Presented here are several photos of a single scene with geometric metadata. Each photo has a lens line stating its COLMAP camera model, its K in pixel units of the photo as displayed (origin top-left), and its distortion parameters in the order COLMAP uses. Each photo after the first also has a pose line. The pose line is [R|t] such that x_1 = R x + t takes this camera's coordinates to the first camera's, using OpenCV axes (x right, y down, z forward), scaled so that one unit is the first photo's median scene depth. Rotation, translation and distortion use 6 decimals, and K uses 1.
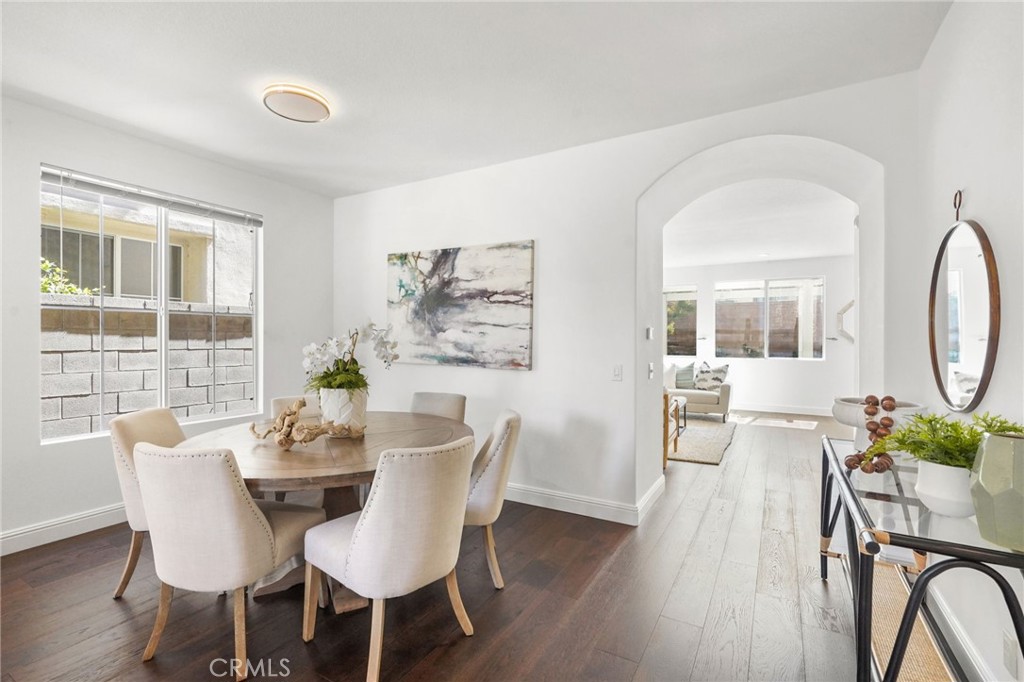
lens RADIAL K [[466.2, 0, 507.1], [0, 466.2, 336.0], [0, 0, 1]] dist [-0.001340, 0.001409]
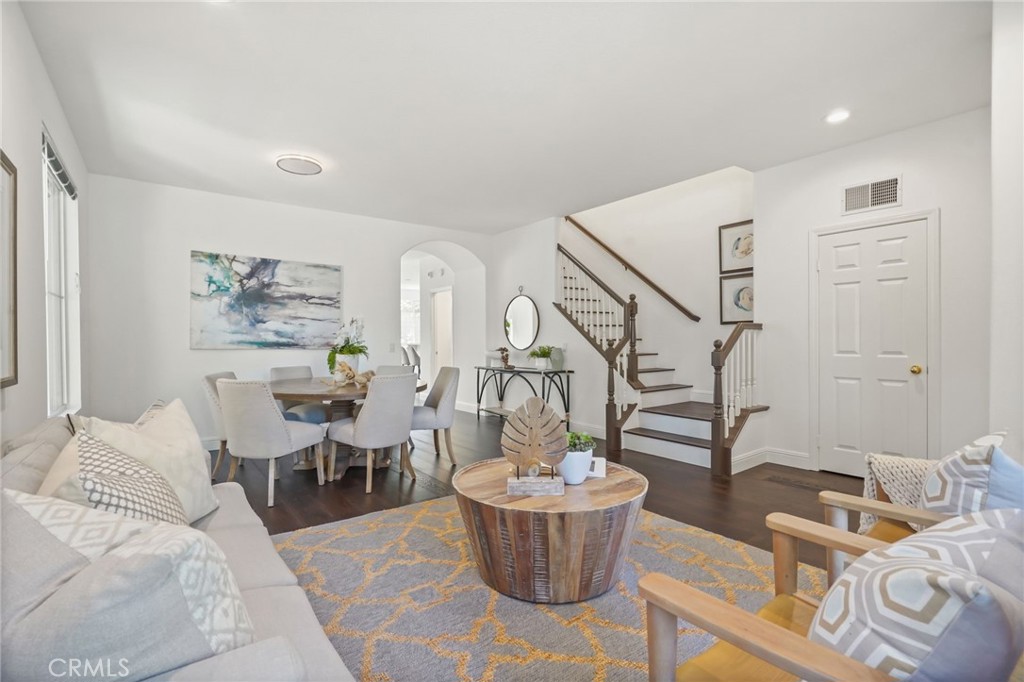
lens RADIAL K [[466.2, 0, 513.2], [0, 466.2, 343.0], [0, 0, 1]] dist [-0.001340, 0.001409]
pose [[0.385866, -0.011576, 0.922482, -1.058227], [0.001777, 0.999929, 0.011805, 0.032328], [-0.922553, -0.002916, 0.385859, -0.130604]]
